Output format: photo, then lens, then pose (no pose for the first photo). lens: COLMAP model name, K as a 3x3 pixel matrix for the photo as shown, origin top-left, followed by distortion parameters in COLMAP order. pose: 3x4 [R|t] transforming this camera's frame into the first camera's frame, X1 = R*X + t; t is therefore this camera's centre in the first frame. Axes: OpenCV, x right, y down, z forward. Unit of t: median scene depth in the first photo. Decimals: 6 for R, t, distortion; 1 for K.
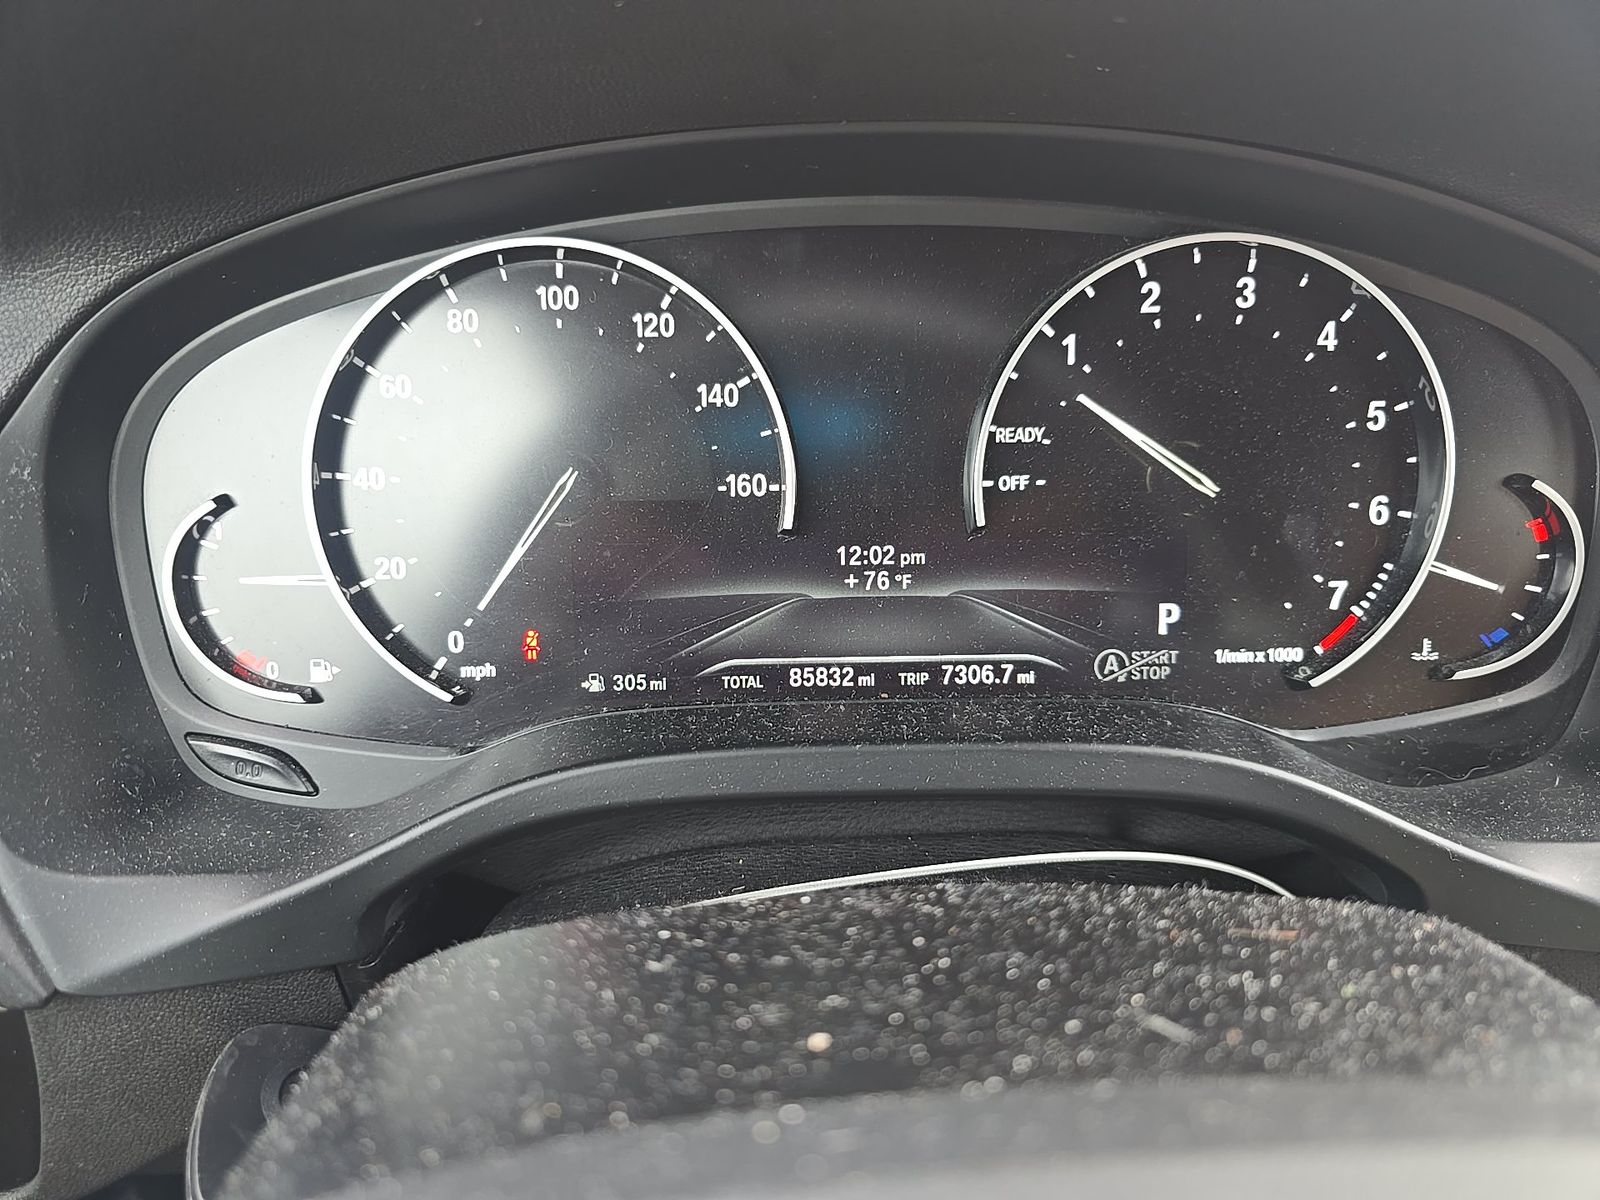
lens RADIAL K [[1066.5, 0, 800.6], [0, 1066.5, 604.1], [0, 0, 1]] dist [0.037080, -0.000268]
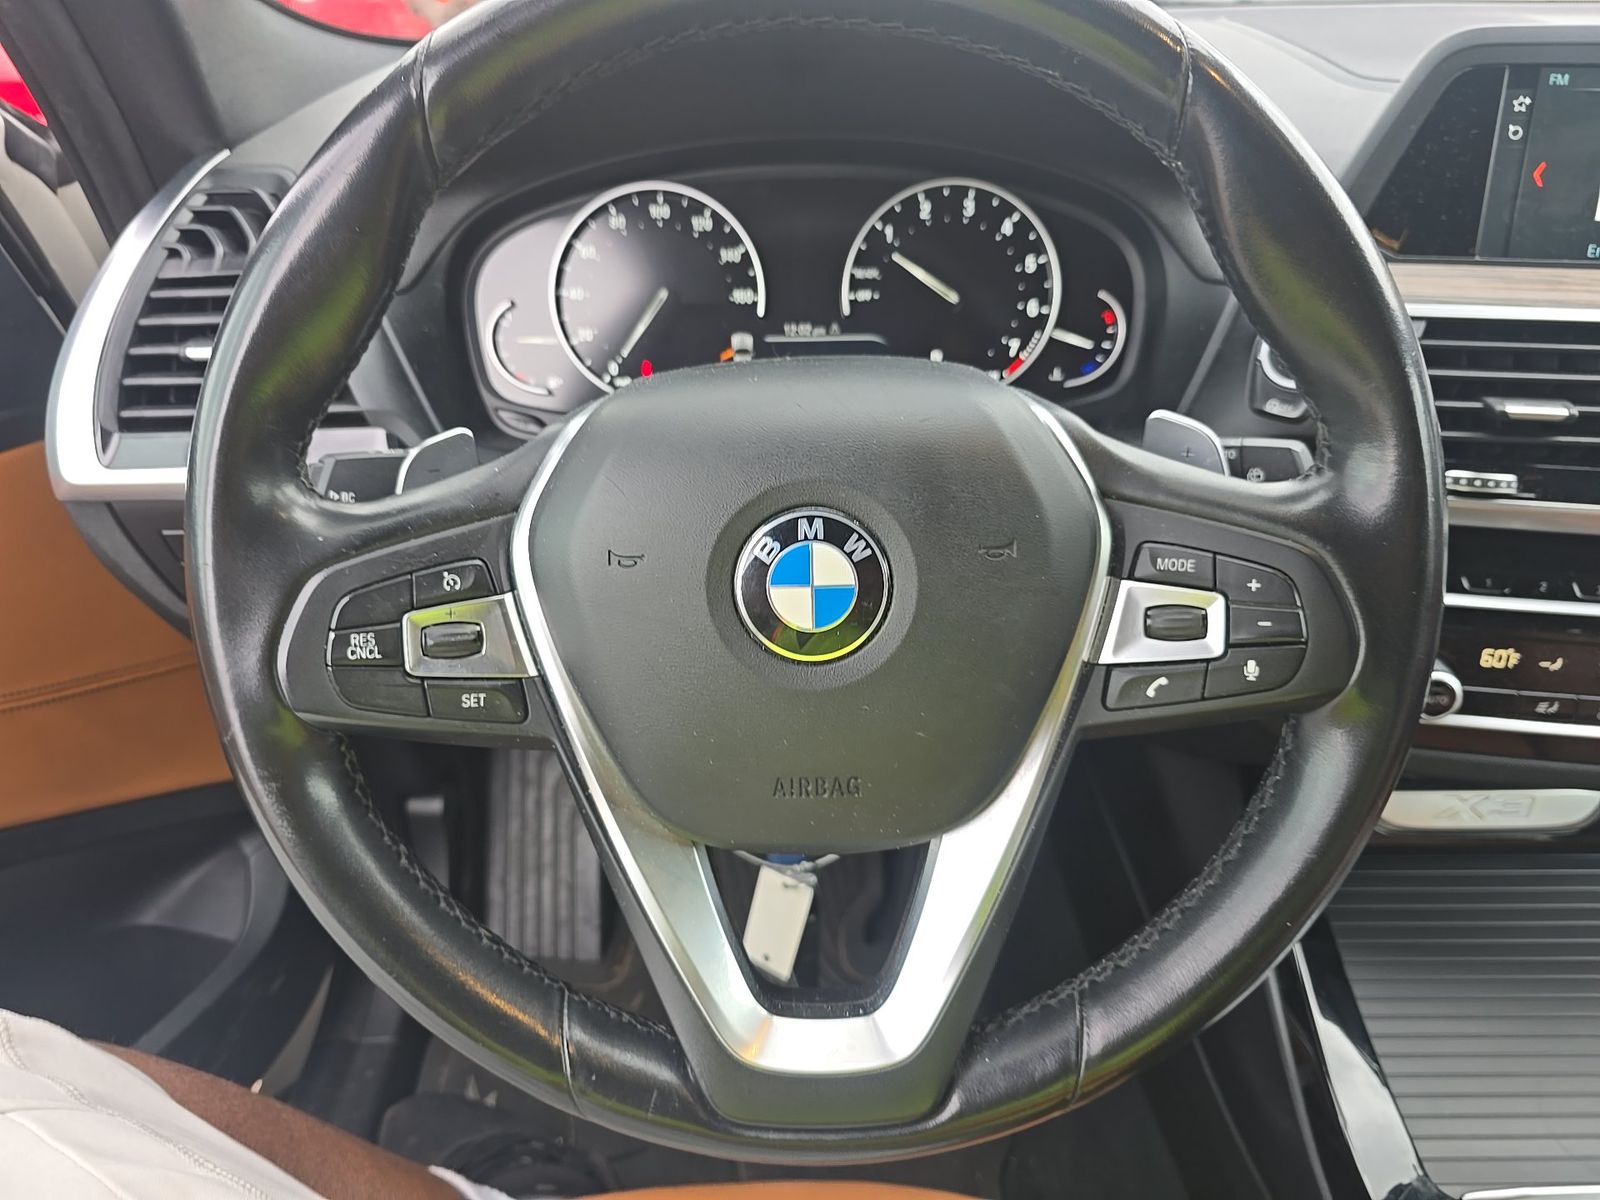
lens RADIAL K [[1066.5, 0, 798.6], [0, 1066.5, 593.8], [0, 0, 1]] dist [0.037080, -0.000268]
pose [[0.998662, -0.006732, 0.051273, -0.052583], [-0.005763, 0.970827, 0.239713, -0.046809], [-0.051391, -0.239687, 0.969489, -1.308026]]
